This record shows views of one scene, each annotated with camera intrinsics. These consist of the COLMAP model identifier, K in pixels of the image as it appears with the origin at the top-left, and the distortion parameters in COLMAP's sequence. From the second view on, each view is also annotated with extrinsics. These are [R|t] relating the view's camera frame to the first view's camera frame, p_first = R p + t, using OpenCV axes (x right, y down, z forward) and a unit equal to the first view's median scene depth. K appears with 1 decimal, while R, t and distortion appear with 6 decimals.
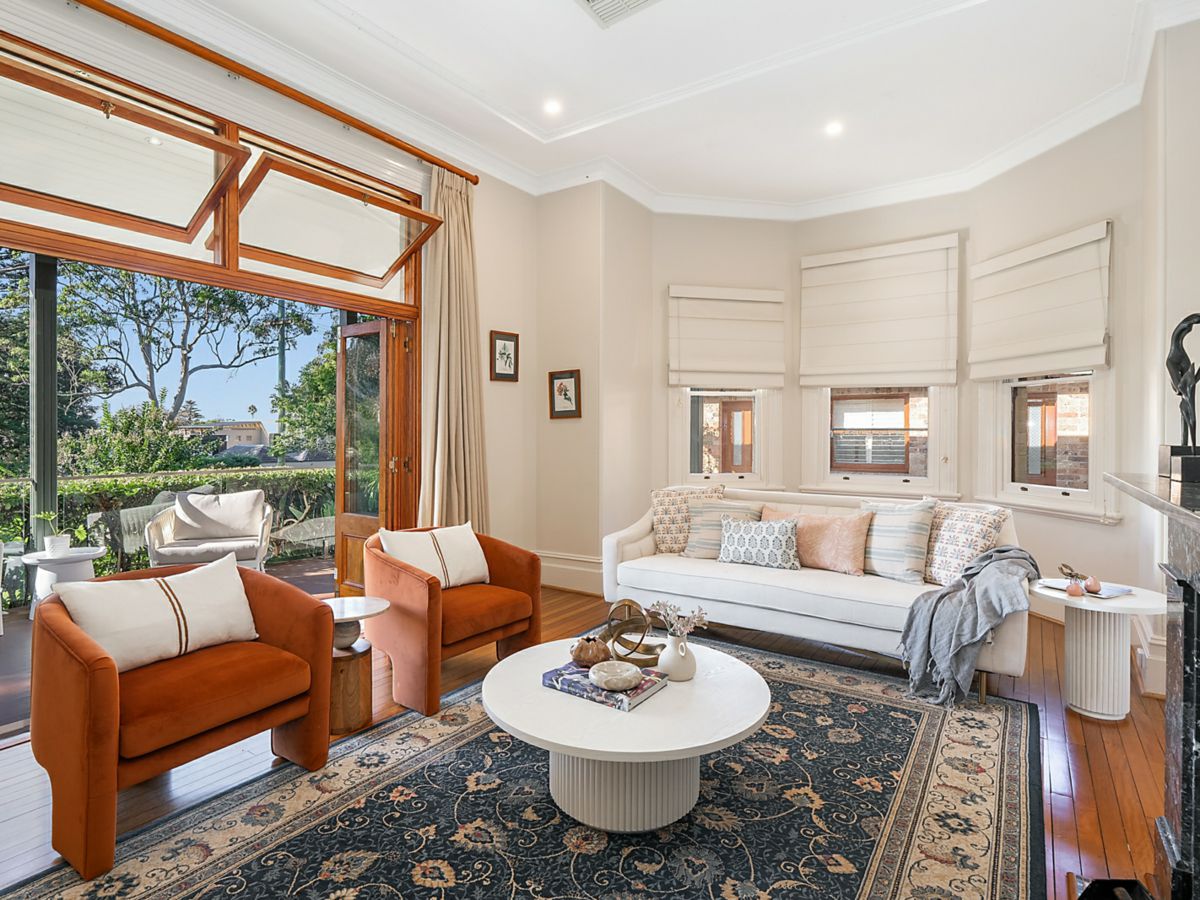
lens RADIAL K [[620.5, 0, 600.9], [0, 620.5, 443.5], [0, 0, 1]] dist [-0.015271, -0.000859]
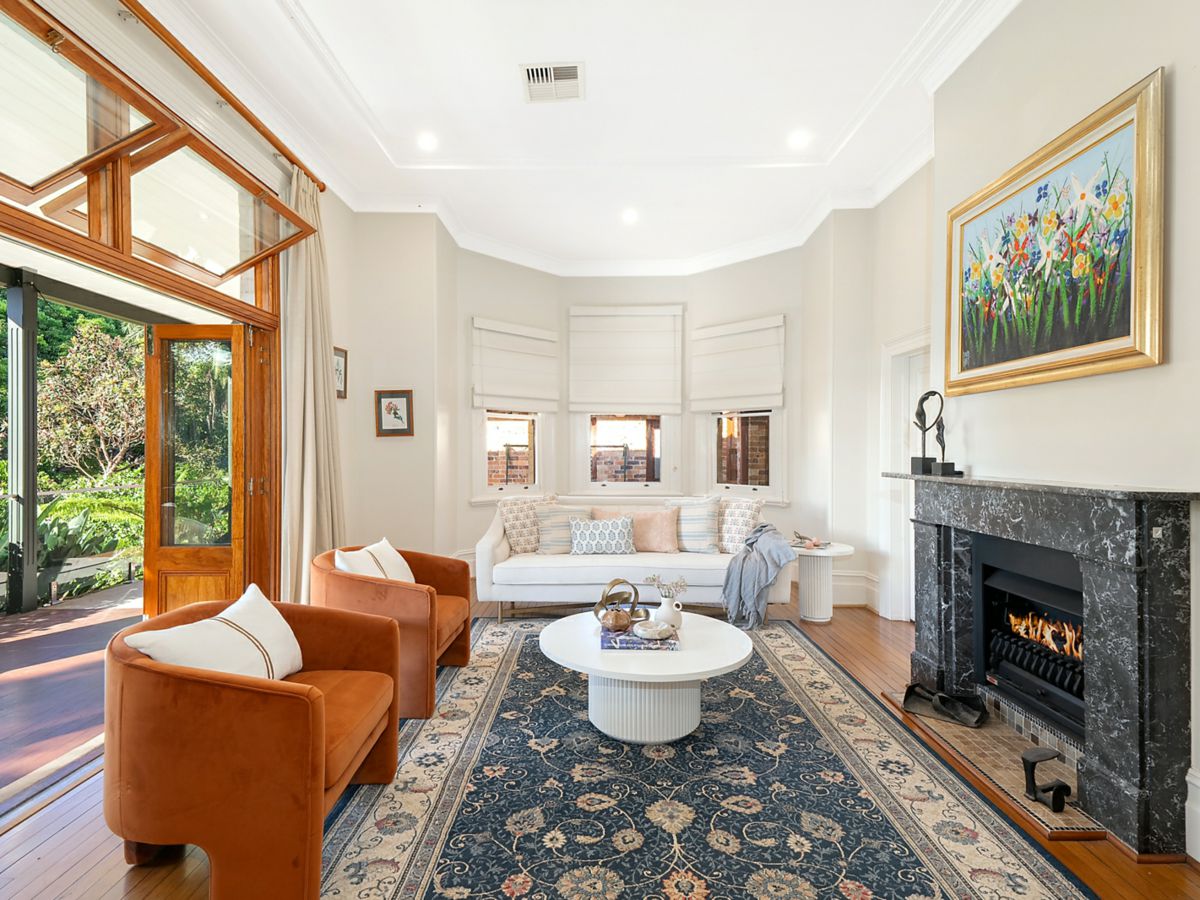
lens RADIAL K [[620.5, 0, 560.5], [0, 620.5, 452.8], [0, 0, 1]] dist [-0.015271, -0.000859]
pose [[0.833858, -0.004506, 0.551960, -0.560875], [0.011250, 0.999898, -0.008833, -0.001003], [-0.551864, 0.013575, 0.833824, -0.011240]]
